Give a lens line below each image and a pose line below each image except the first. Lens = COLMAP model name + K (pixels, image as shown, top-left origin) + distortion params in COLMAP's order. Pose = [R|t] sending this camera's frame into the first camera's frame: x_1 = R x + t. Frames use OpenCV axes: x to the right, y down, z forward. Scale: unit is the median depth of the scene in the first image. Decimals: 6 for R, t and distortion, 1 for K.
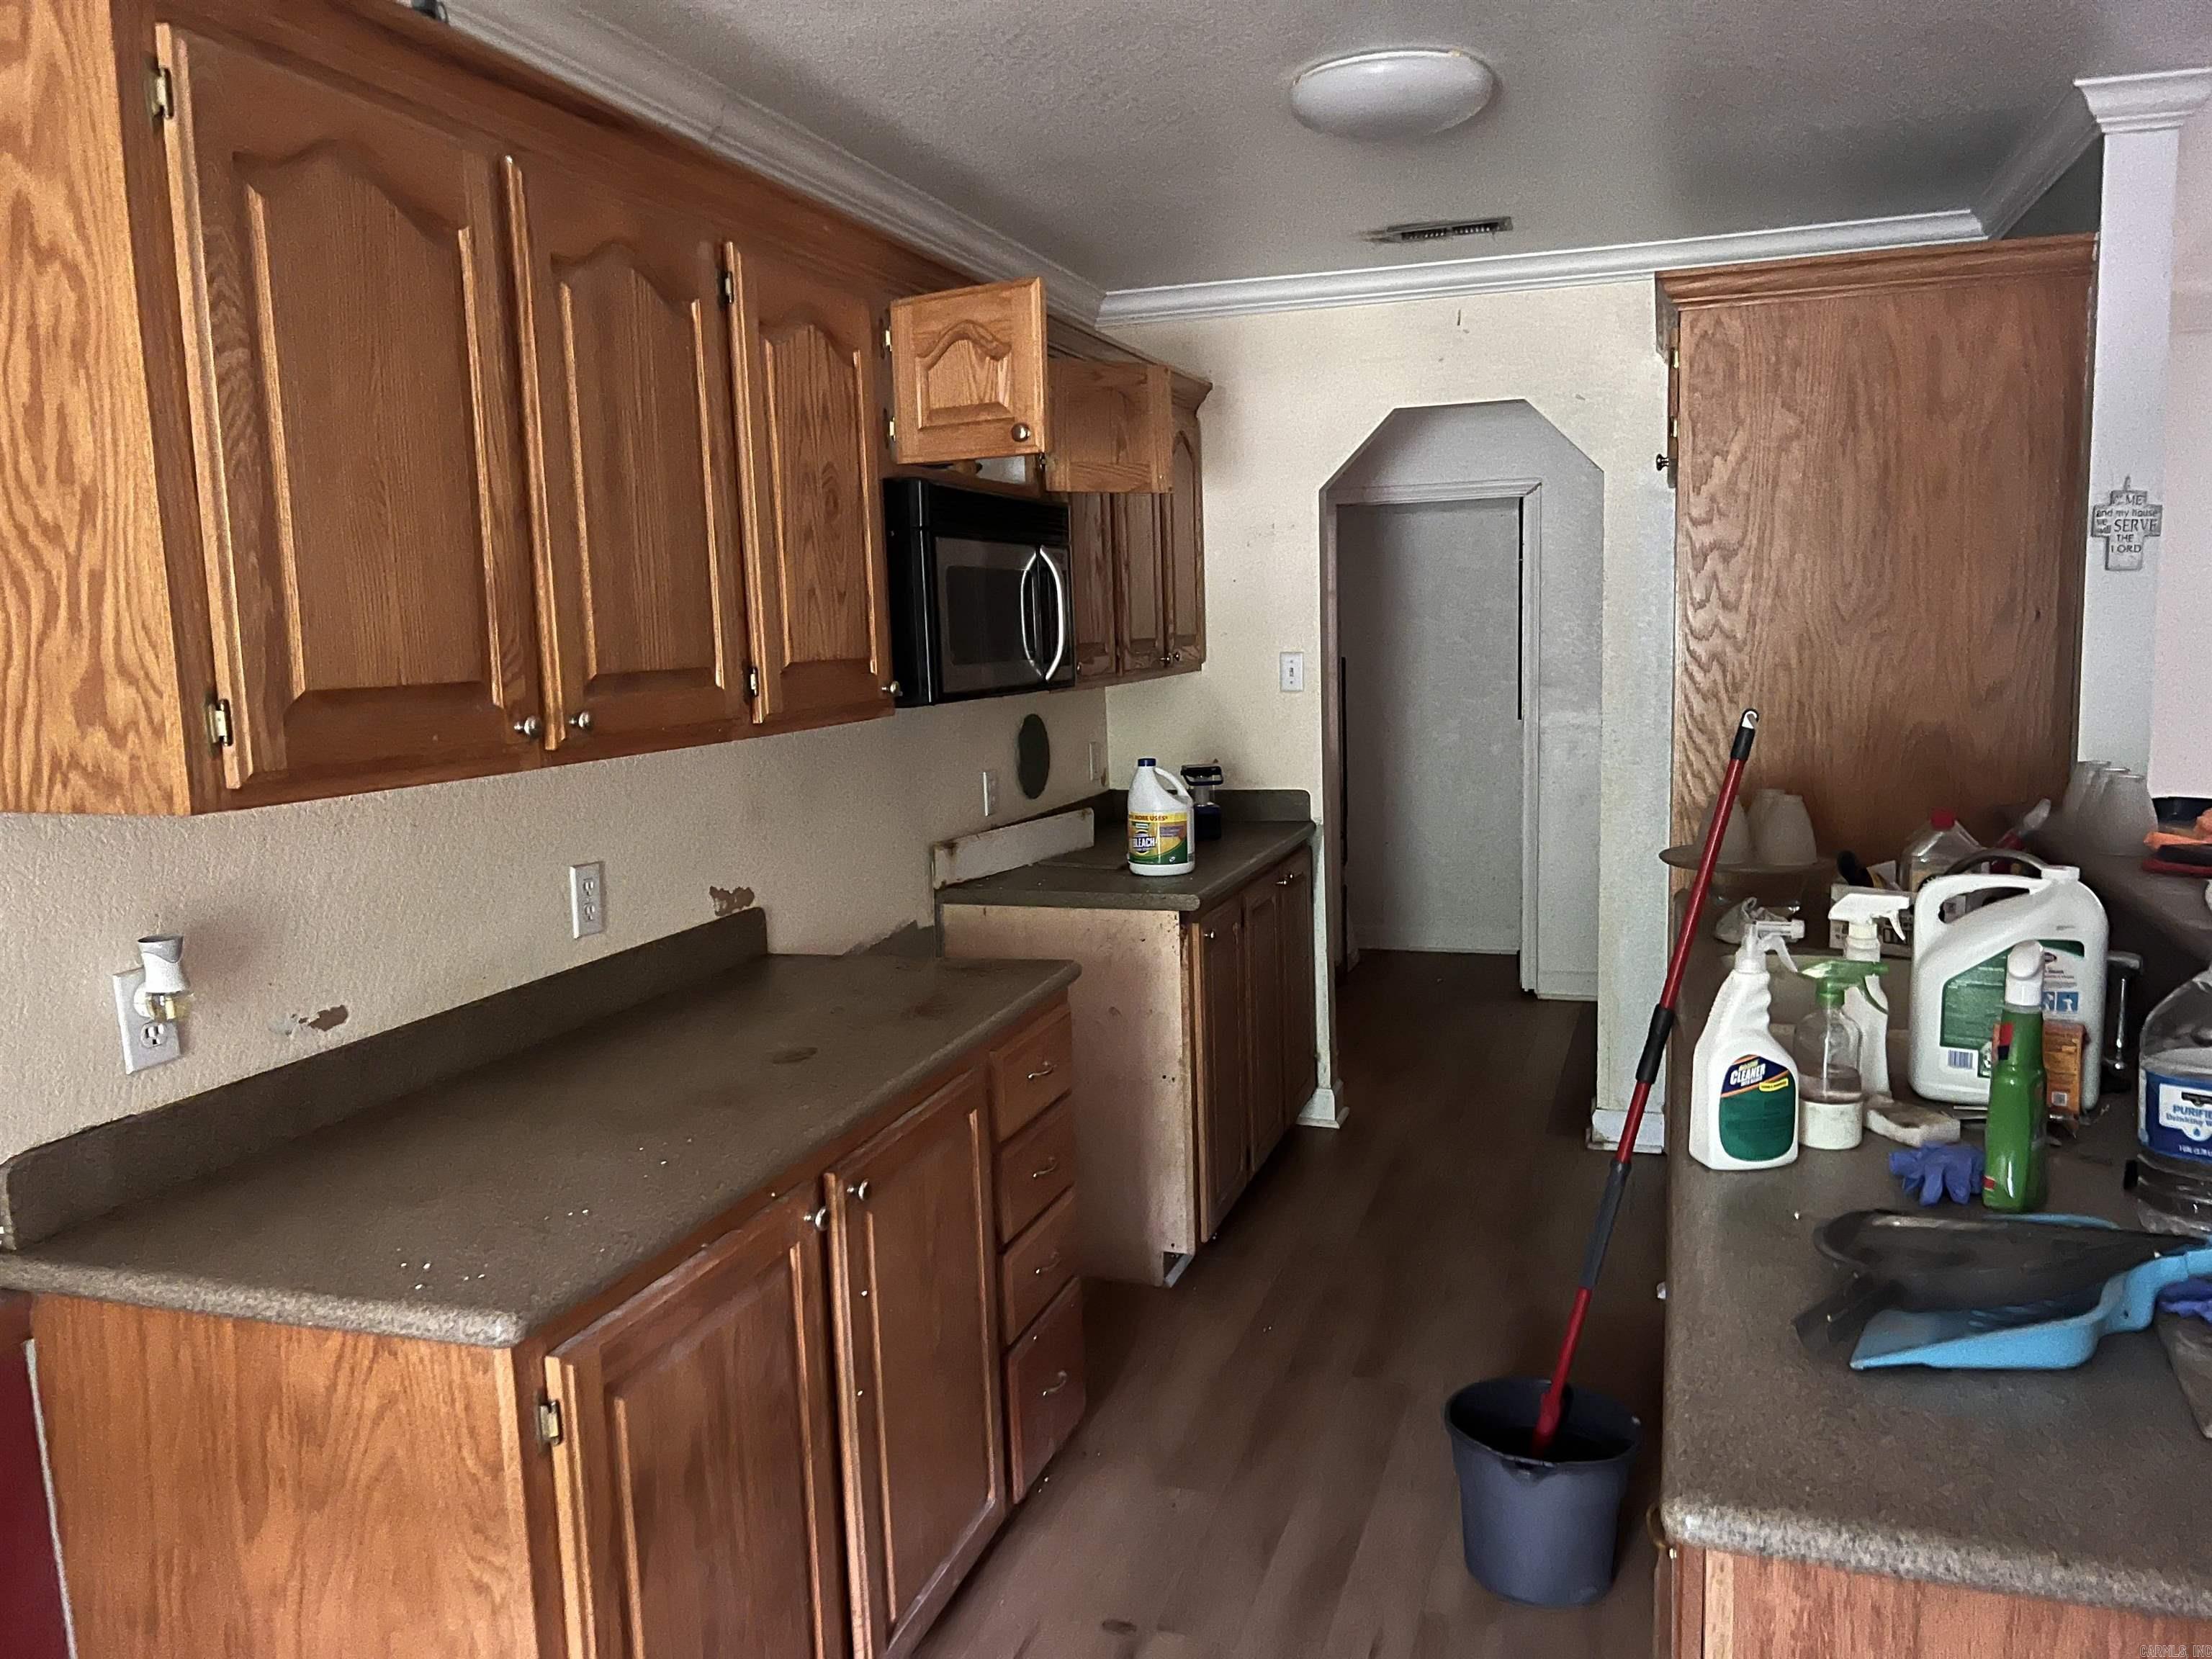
lens RADIAL K [[1688.6, 0, 1118.0], [0, 1688.6, 836.9], [0, 0, 1]] dist [0.056227, -0.063197]
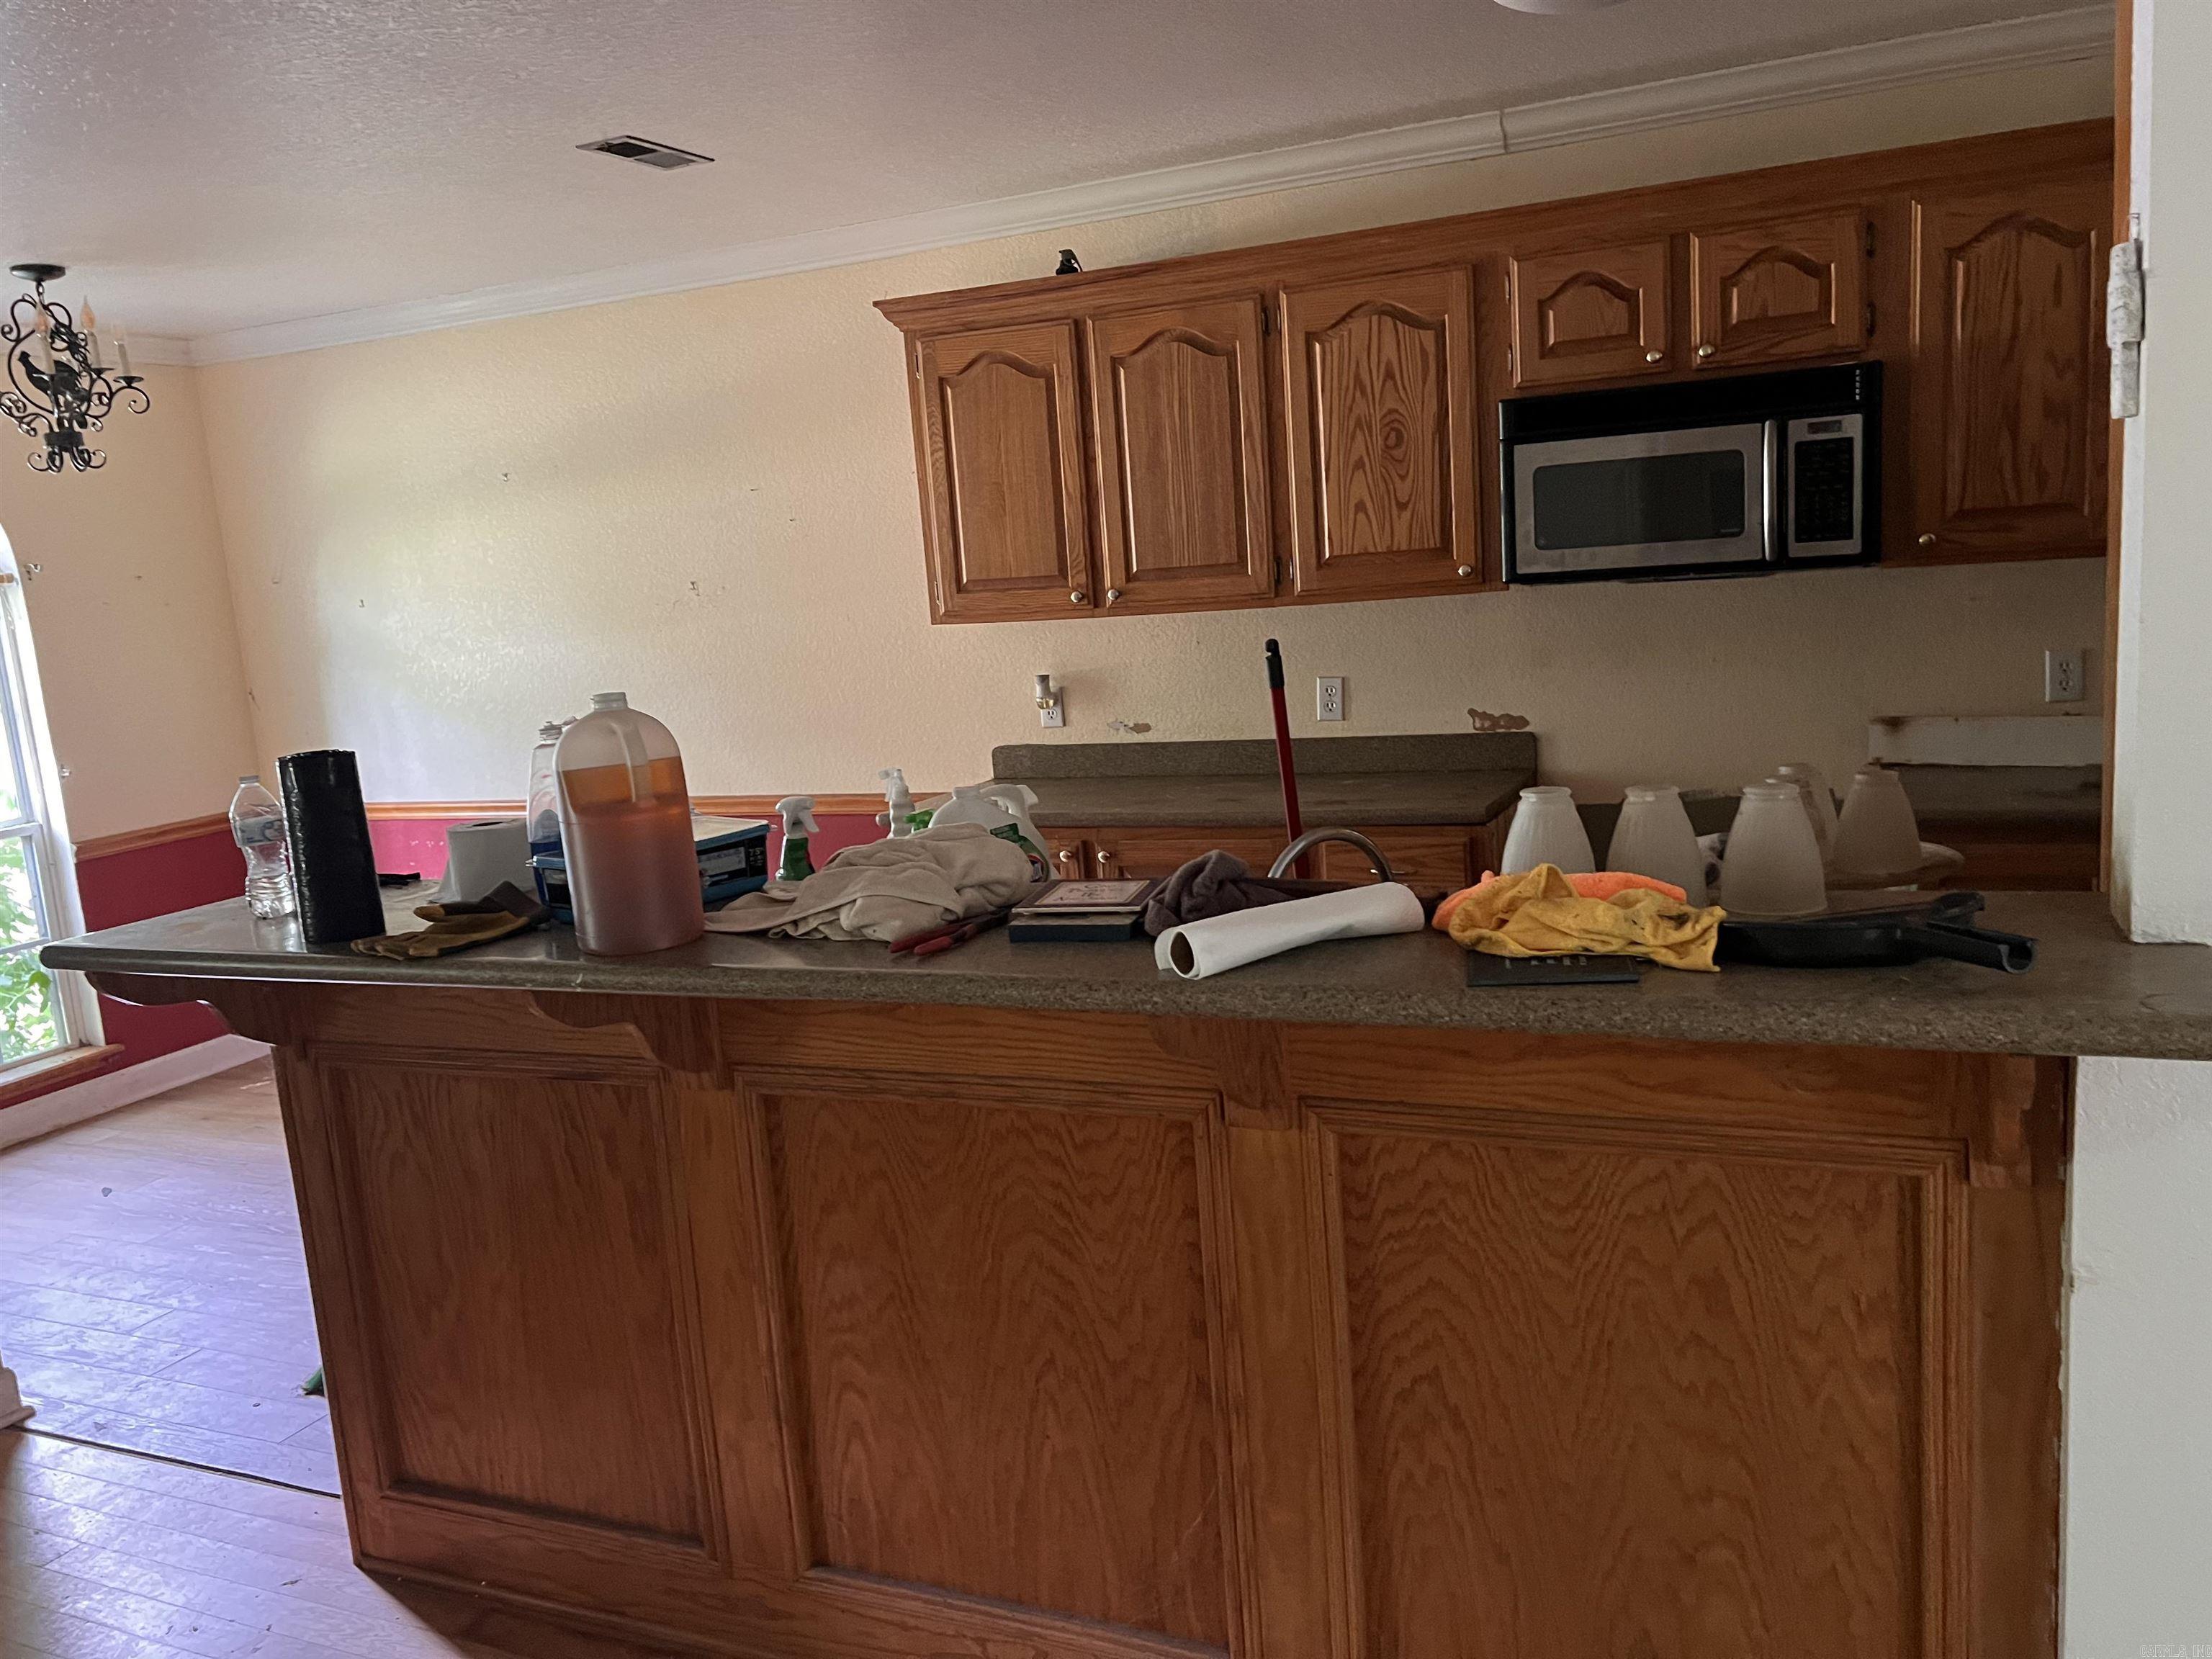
lens RADIAL K [[1688.6, 0, 1120.0], [0, 1688.6, 834.7], [0, 0, 1]] dist [0.056227, -0.063197]
pose [[-0.108927, 0.191710, -0.975388, 1.365066], [-0.055286, 0.978540, 0.198503, -0.151453], [0.992511, 0.075548, -0.095991, 0.993294]]
